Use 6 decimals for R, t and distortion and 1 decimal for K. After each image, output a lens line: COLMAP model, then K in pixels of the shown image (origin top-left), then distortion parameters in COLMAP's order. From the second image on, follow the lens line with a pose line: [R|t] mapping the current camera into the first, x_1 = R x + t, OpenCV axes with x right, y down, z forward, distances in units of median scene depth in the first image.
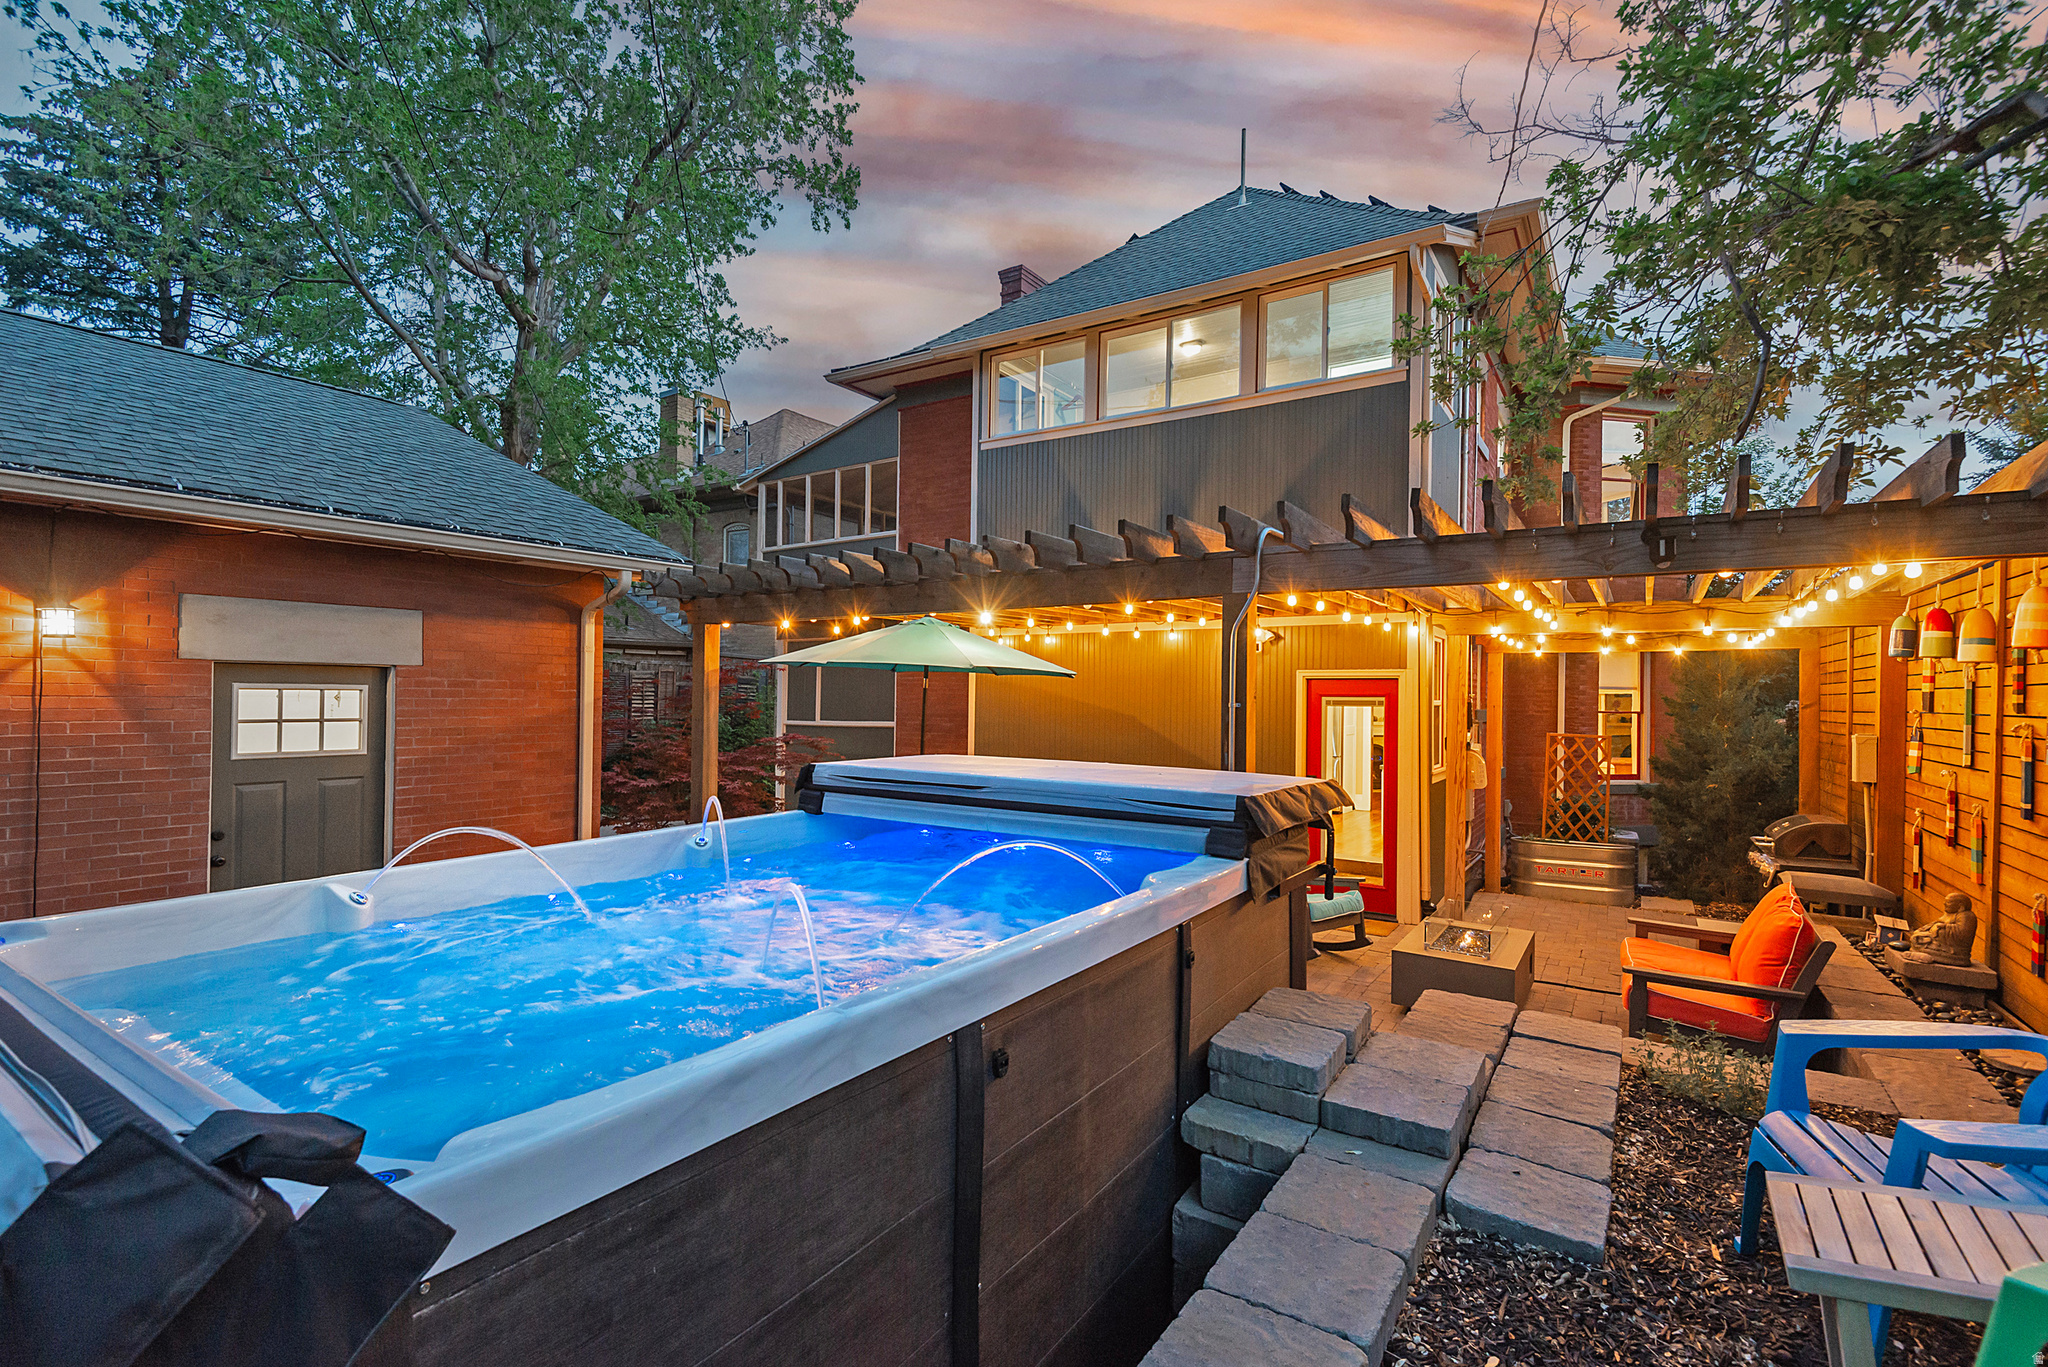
lens RADIAL K [[1013.2, 0, 1009.4], [0, 1013.2, 667.0], [0, 0, 1]] dist [0.032880, -0.025318]
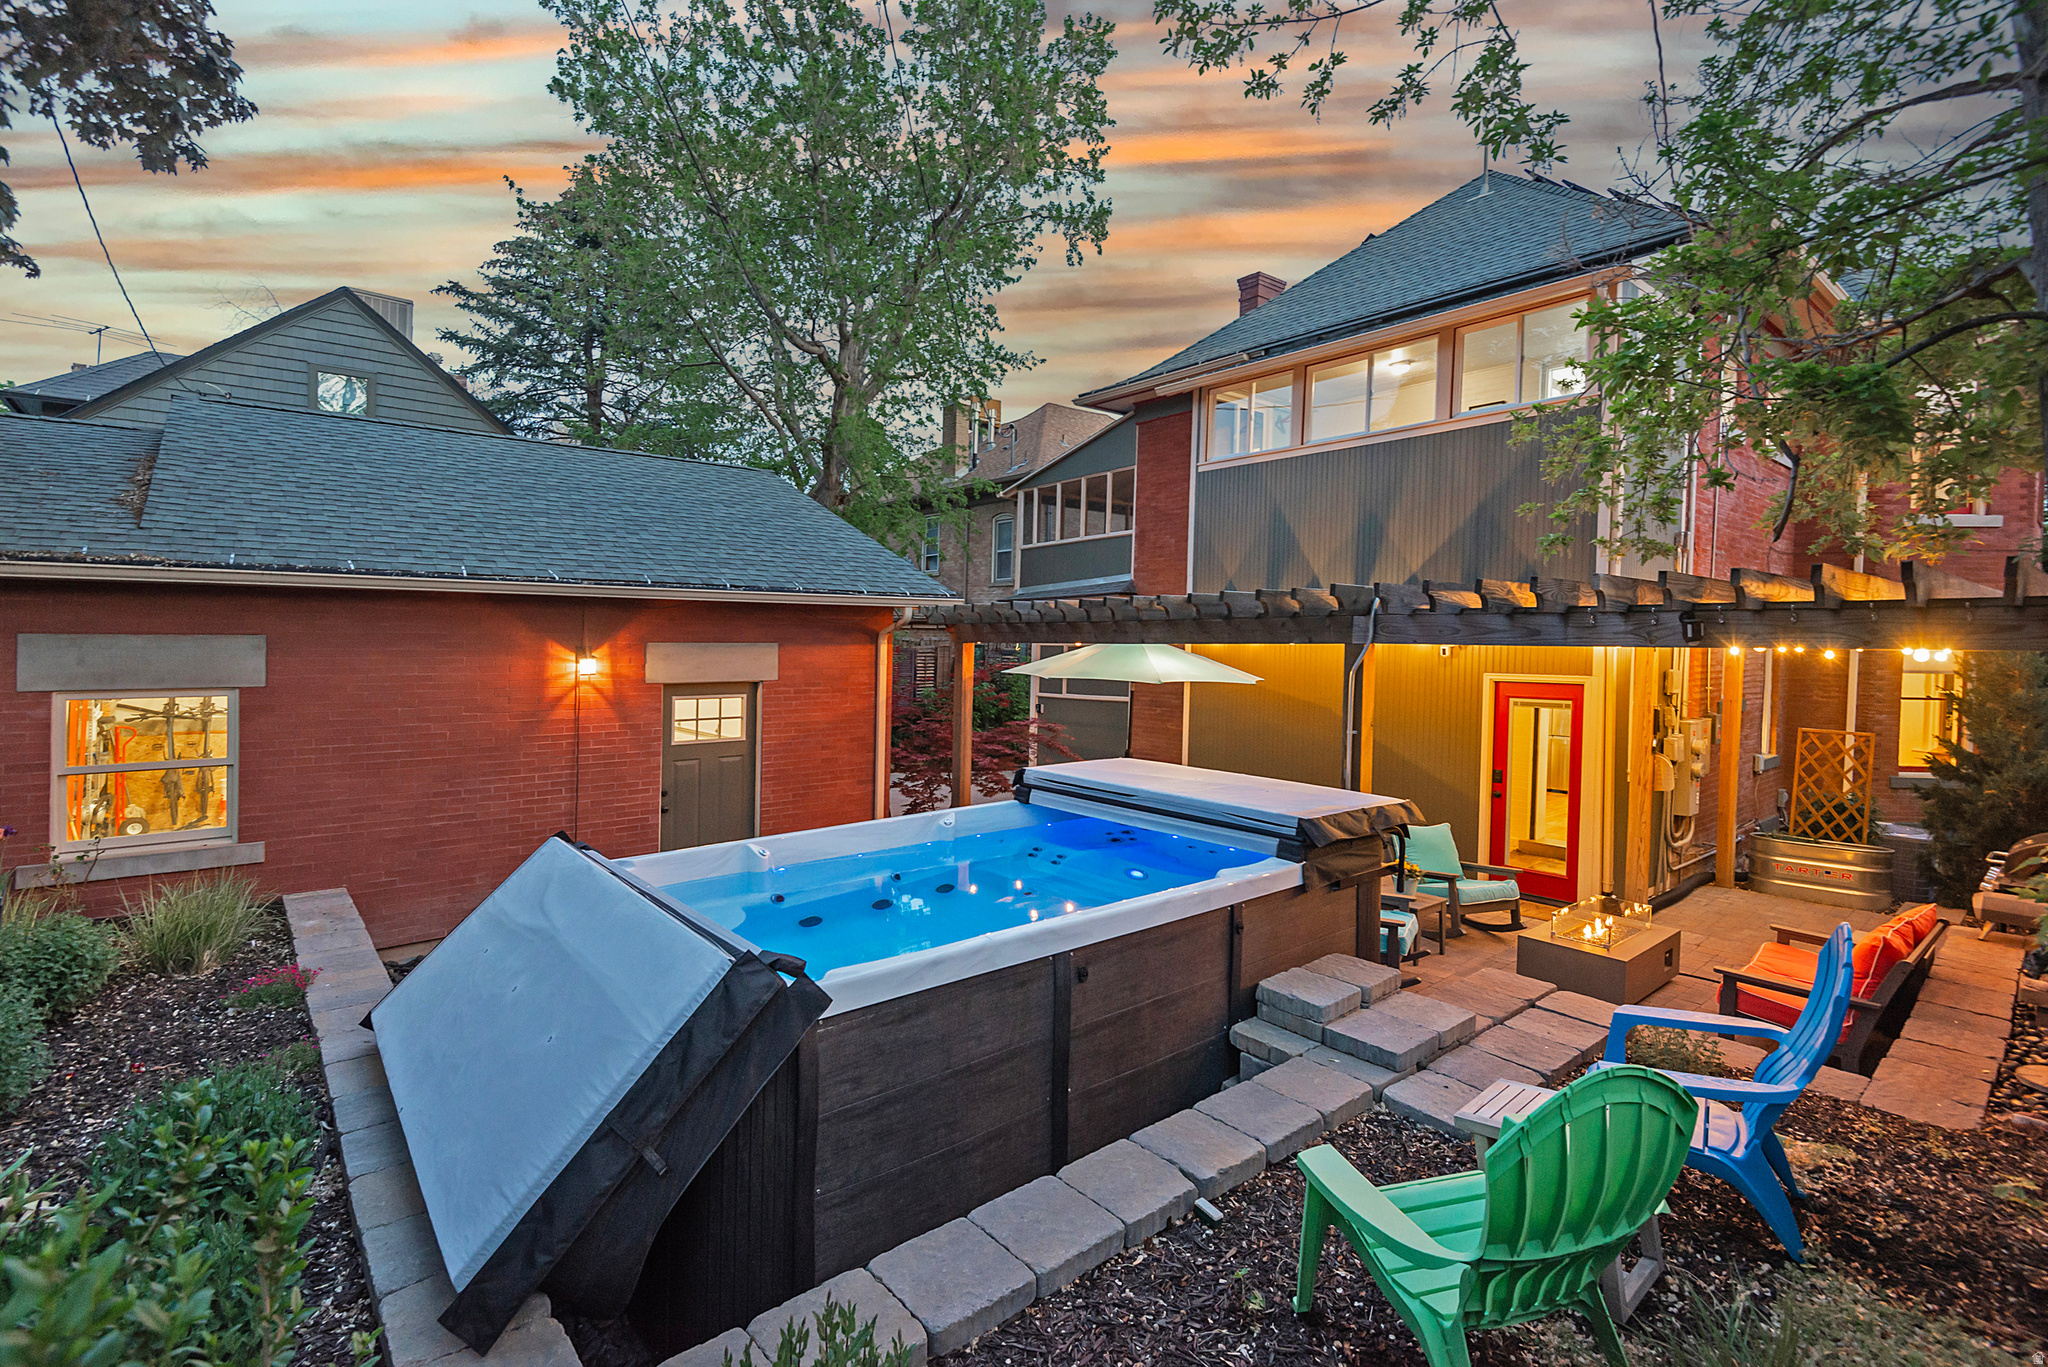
lens RADIAL K [[933.7, 0, 1009.6], [0, 933.7, 642.3], [0, 0, 1]] dist [0.030622, -0.021362]
pose [[0.966741, 0.012044, -0.255475, 0.050466], [-0.008999, 0.999874, 0.013086, -0.041501], [0.255600, -0.010352, 0.966727, -0.118697]]
